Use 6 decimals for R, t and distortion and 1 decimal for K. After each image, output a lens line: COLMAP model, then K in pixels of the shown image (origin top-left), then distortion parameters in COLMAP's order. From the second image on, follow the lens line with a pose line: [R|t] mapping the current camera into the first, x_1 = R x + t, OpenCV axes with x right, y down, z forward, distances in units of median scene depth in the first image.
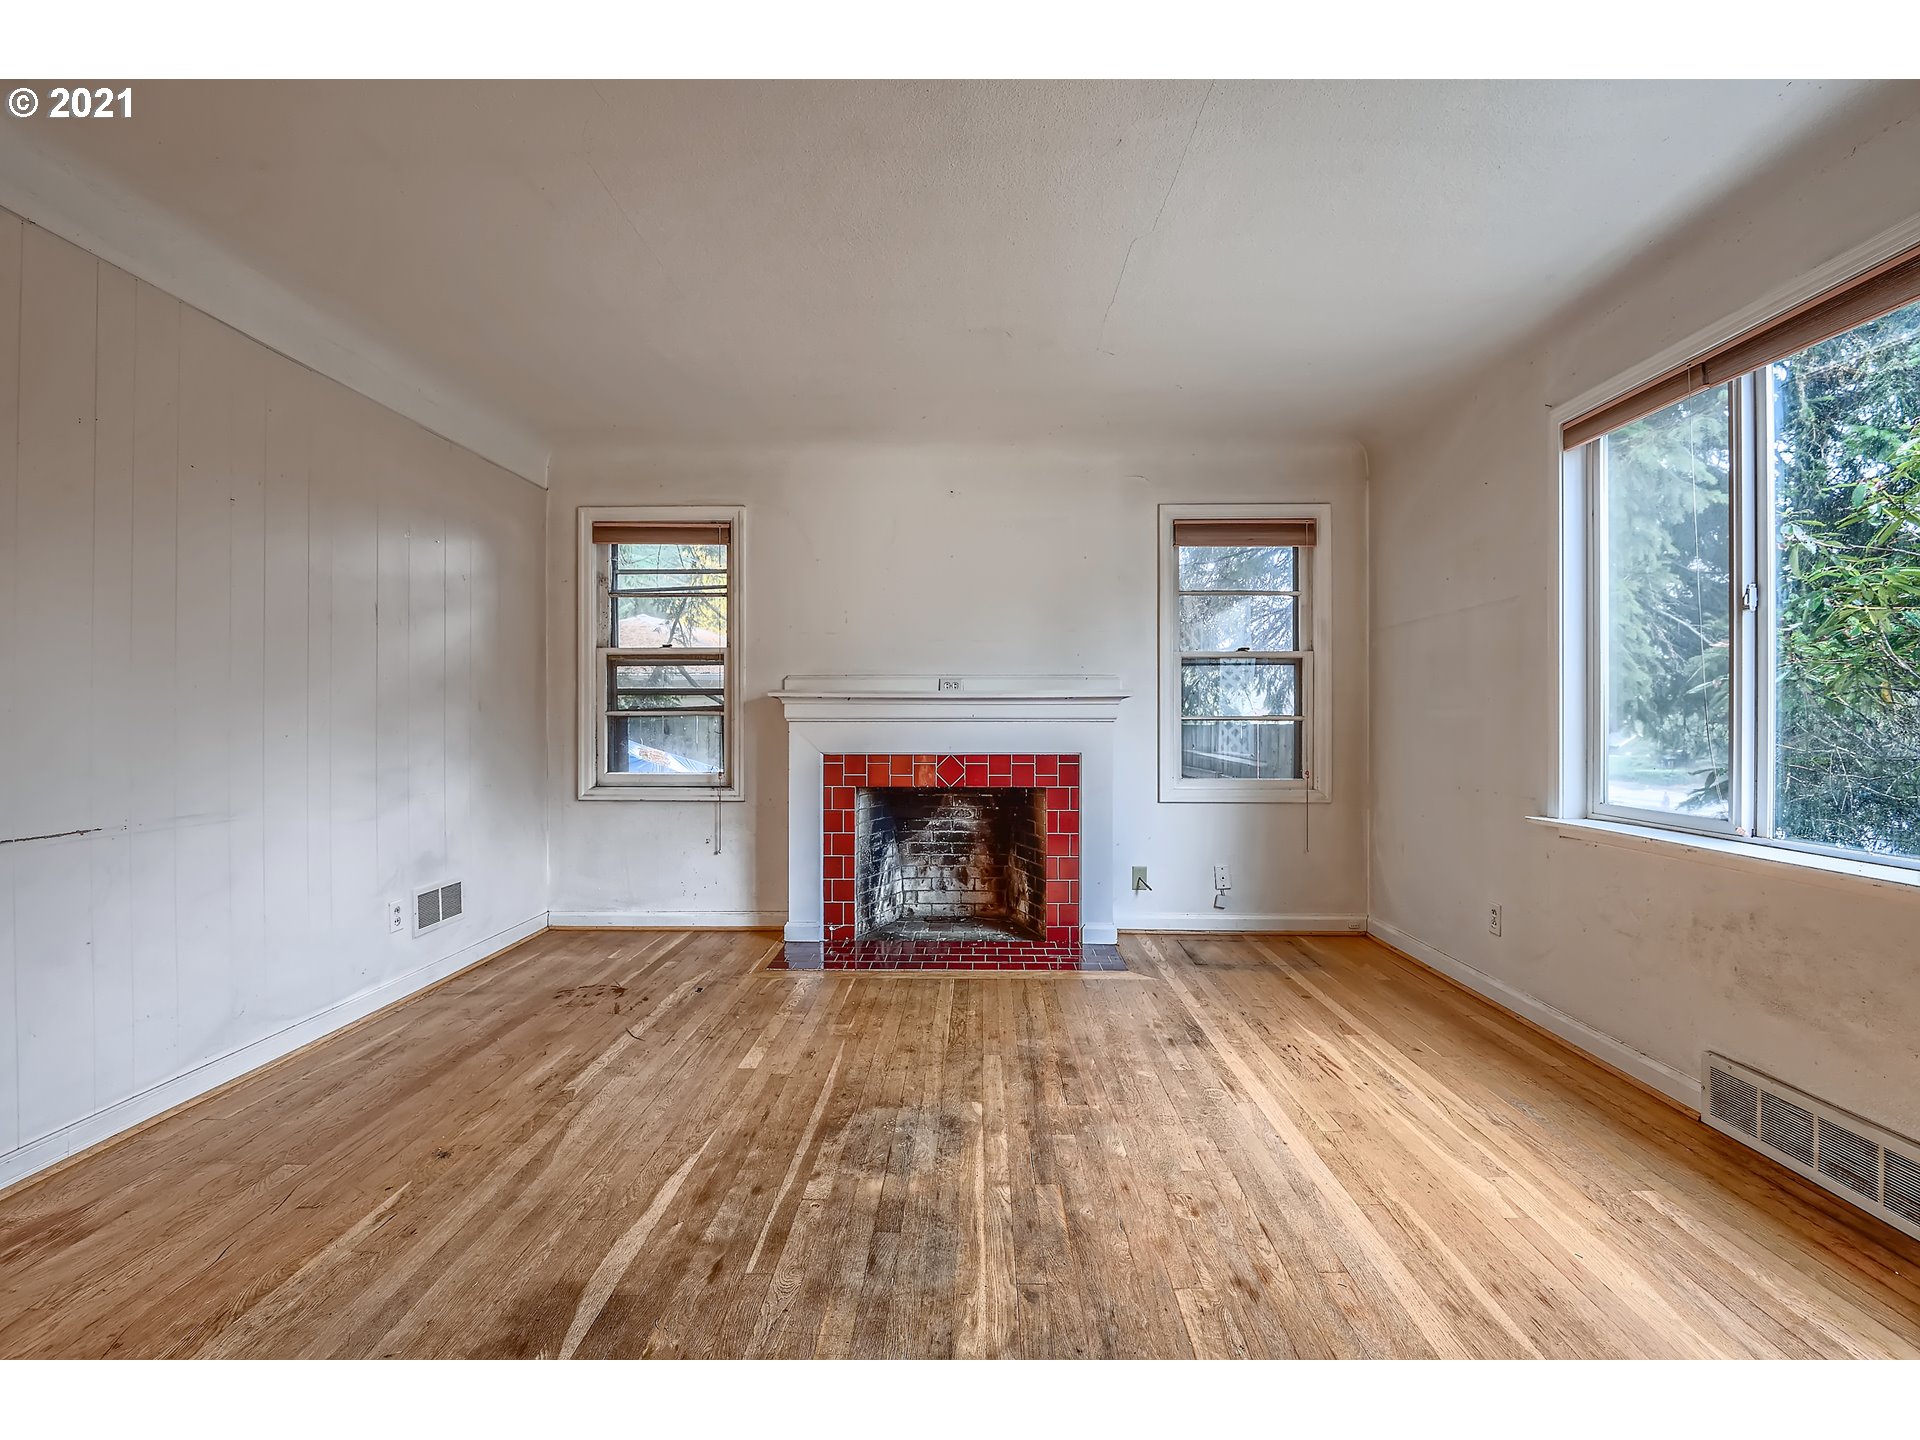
lens RADIAL K [[879.7, 0, 964.3], [0, 879.7, 718.4], [0, 0, 1]] dist [-0.015241, -0.002603]
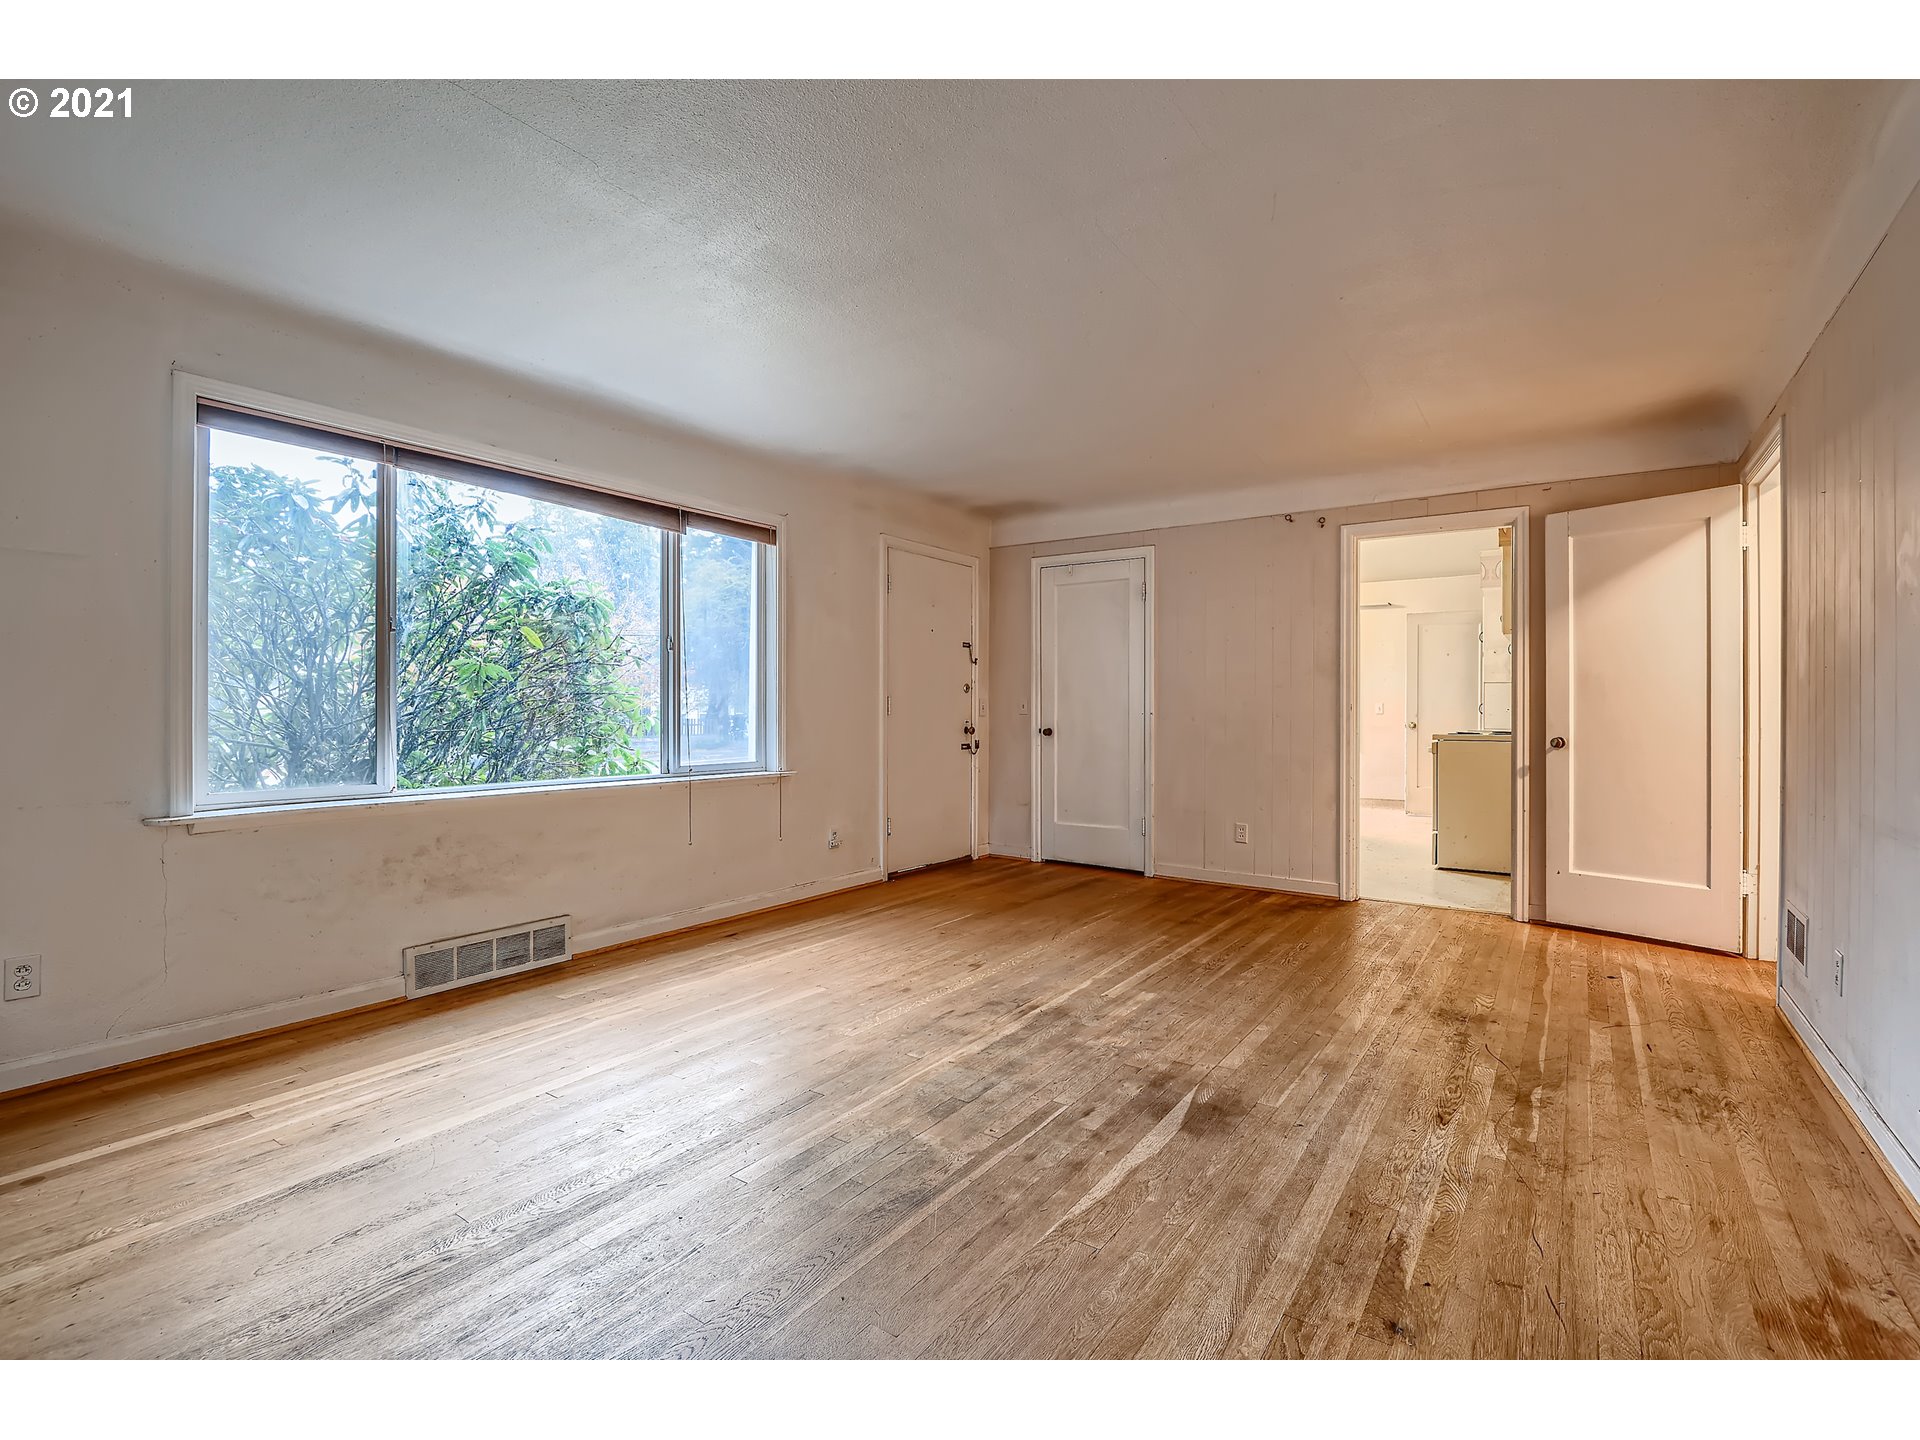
lens RADIAL K [[879.7, 0, 950.9], [0, 879.7, 720.6], [0, 0, 1]] dist [-0.015241, -0.002603]
pose [[-0.824609, -0.007063, 0.565659, -0.355070], [-0.001115, 0.999940, 0.010861, 0.001767], [-0.565702, 0.008325, -0.824568, 0.907415]]
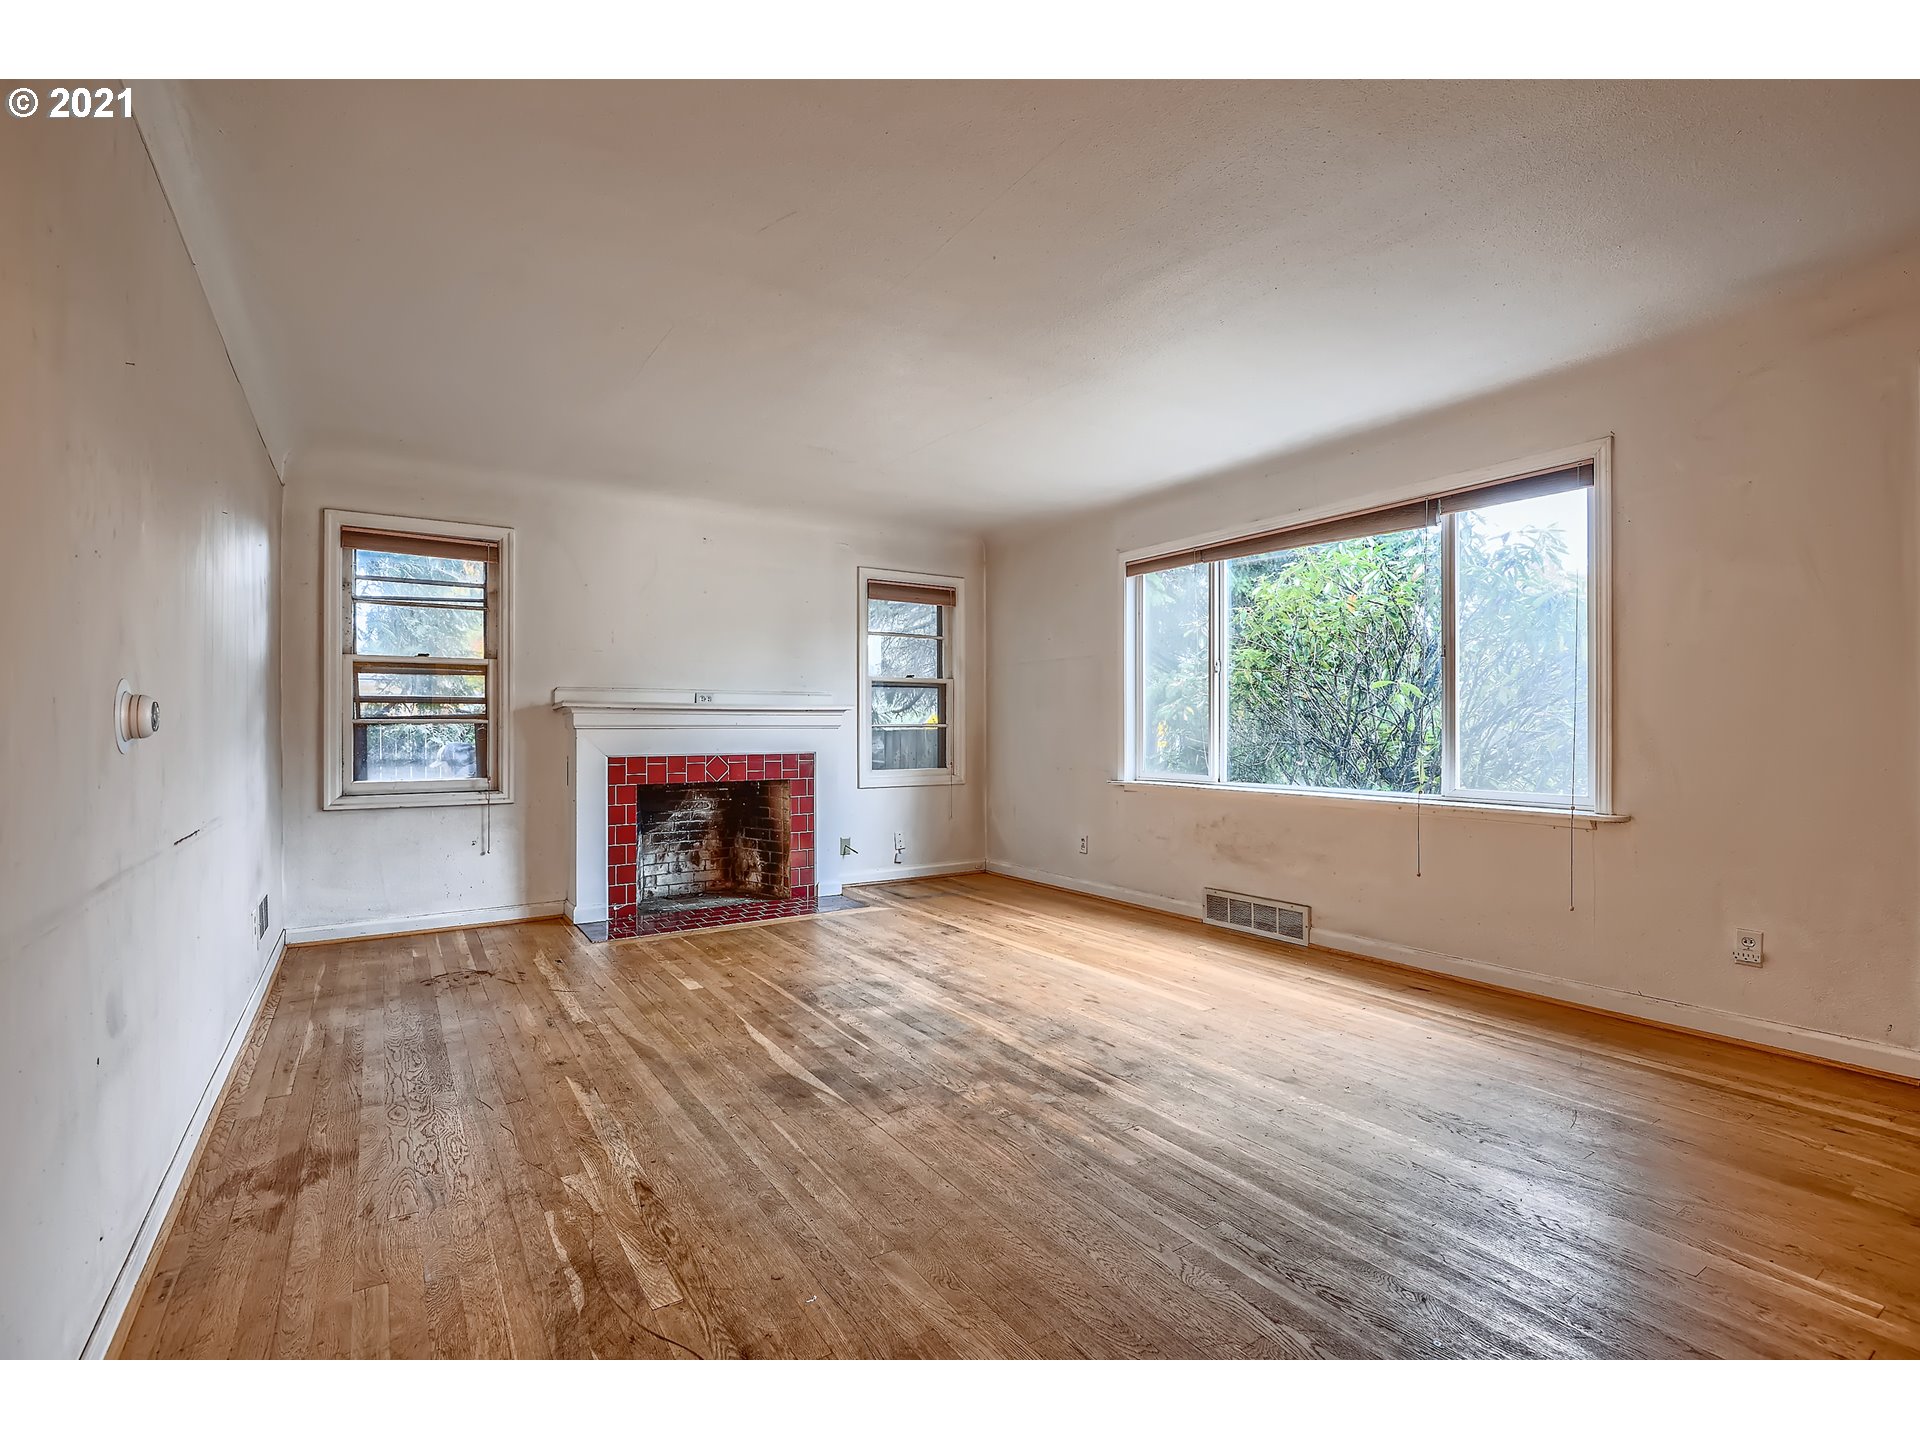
lens RADIAL K [[879.7, 0, 967.9], [0, 879.7, 723.4], [0, 0, 1]] dist [-0.015241, -0.002603]
pose [[0.820133, 0.001049, 0.572173, -0.430599], [0.001612, 0.999990, -0.004144, 0.002207], [-0.572171, 0.004320, 0.820123, -0.209480]]
